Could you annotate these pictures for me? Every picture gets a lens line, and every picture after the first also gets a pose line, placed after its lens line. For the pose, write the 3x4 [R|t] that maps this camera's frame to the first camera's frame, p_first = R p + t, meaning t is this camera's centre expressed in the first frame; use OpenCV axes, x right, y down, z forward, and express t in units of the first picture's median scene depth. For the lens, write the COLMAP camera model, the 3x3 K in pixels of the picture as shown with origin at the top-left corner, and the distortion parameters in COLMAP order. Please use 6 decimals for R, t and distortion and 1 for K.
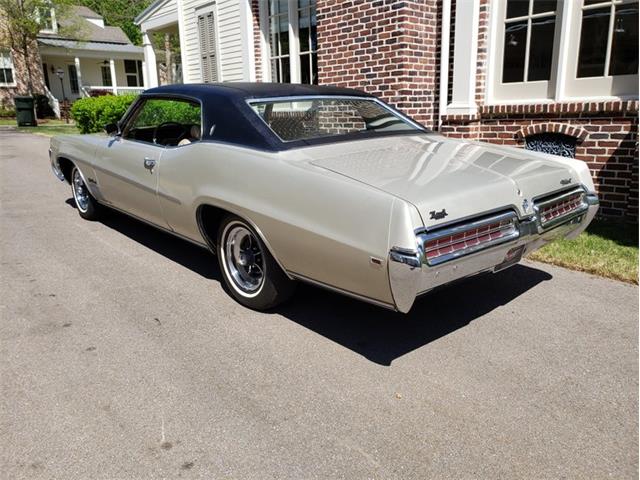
lens RADIAL K [[507.3, 0, 322.2], [0, 507.3, 237.6], [0, 0, 1]] dist [-0.000694, 0.003381]
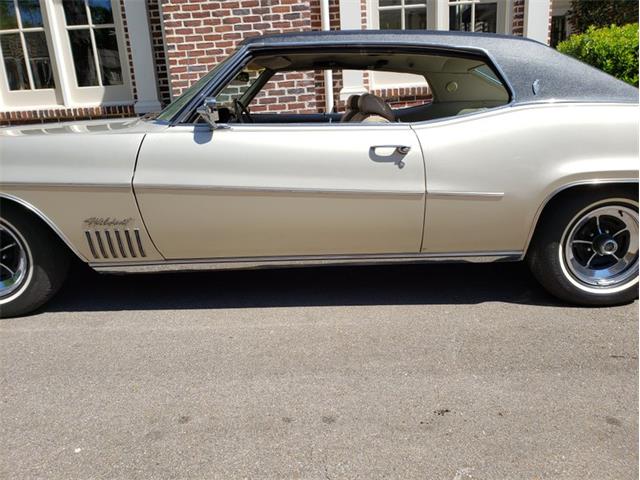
lens RADIAL K [[500.4, 0, 323.6], [0, 500.4, 236.0], [0, 0, 1]] dist [0.004613, 0.005353]
pose [[0.656416, -0.205332, 0.725918, -0.519993], [0.224683, 0.971790, 0.071708, -0.066293], [-0.720164, 0.116031, 0.684032, 0.401521]]
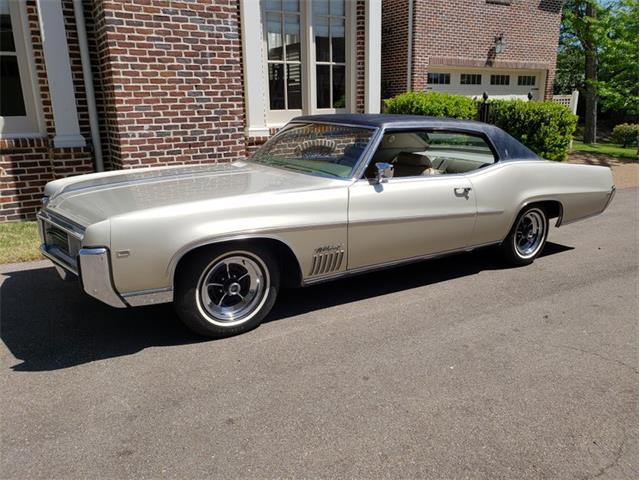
lens RADIAL K [[495.7, 0, 320.0], [0, 495.7, 240.0], [0, 0, 1]] dist [-0.003958, 0.003517]
pose [[0.144427, -0.241737, 0.959533, -0.864900], [0.252866, 0.946520, 0.200397, -0.203950], [-0.956661, 0.213690, 0.197830, 0.673793]]
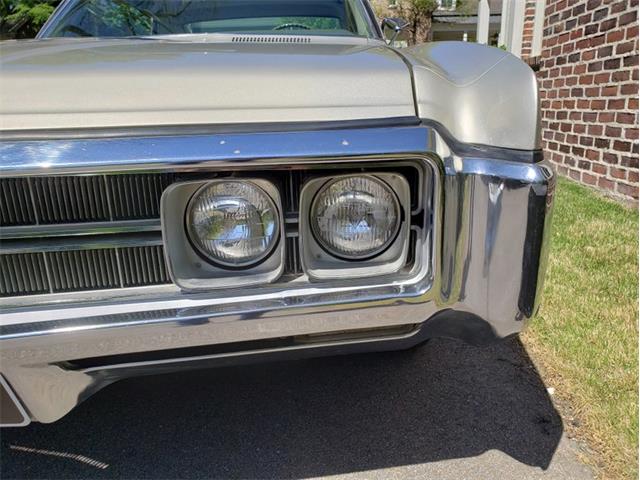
lens RADIAL K [[503.5, 0, 320.0], [0, 503.5, 240.0], [0, 0, 1]] dist [0.012448, 0.005722]
pose [[0.715629, 0.193759, -0.671068, 0.264876], [-0.169648, 0.980201, 0.102102, -0.060887], [0.677565, 0.040778, 0.734332, 0.521190]]
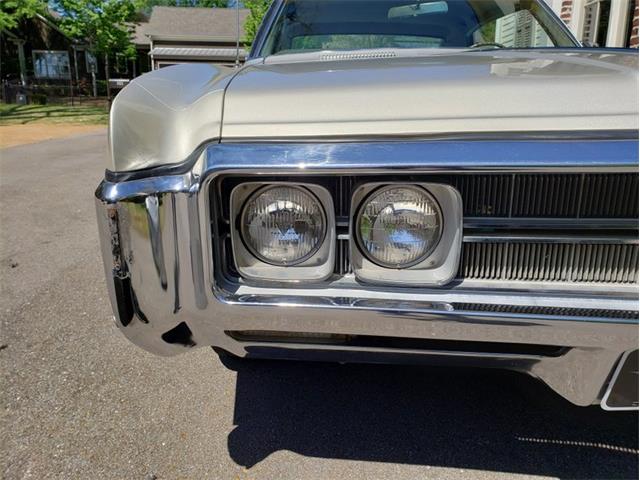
lens RADIAL K [[505.7, 0, 322.8], [0, 505.7, 239.0], [0, 0, 1]] dist [-0.002480, 0.017094]
pose [[0.787713, 0.172217, -0.591480, 0.114007], [-0.179409, 0.982643, 0.047179, -0.017454], [0.589339, 0.068954, 0.804938, 0.382456]]
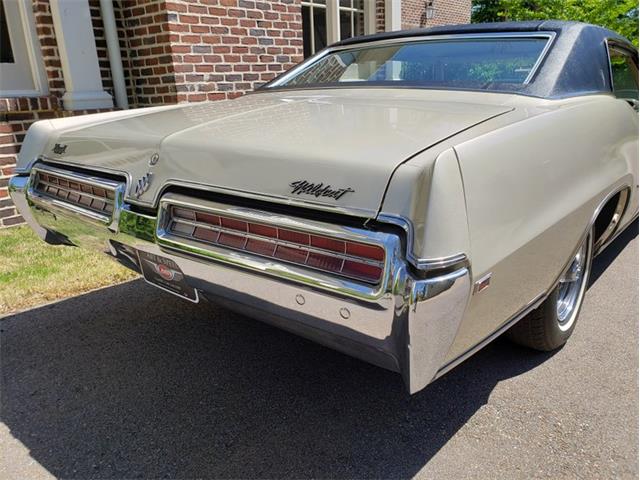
lens RADIAL K [[495.7, 0, 320.0], [0, 495.7, 240.0], [0, 0, 1]] dist [-0.003958, 0.003517]
pose [[-0.144860, -0.270454, 0.951772, -0.687031], [0.280839, 0.911120, 0.301646, -0.257986], [-0.948760, 0.310991, -0.056031, 1.081628]]
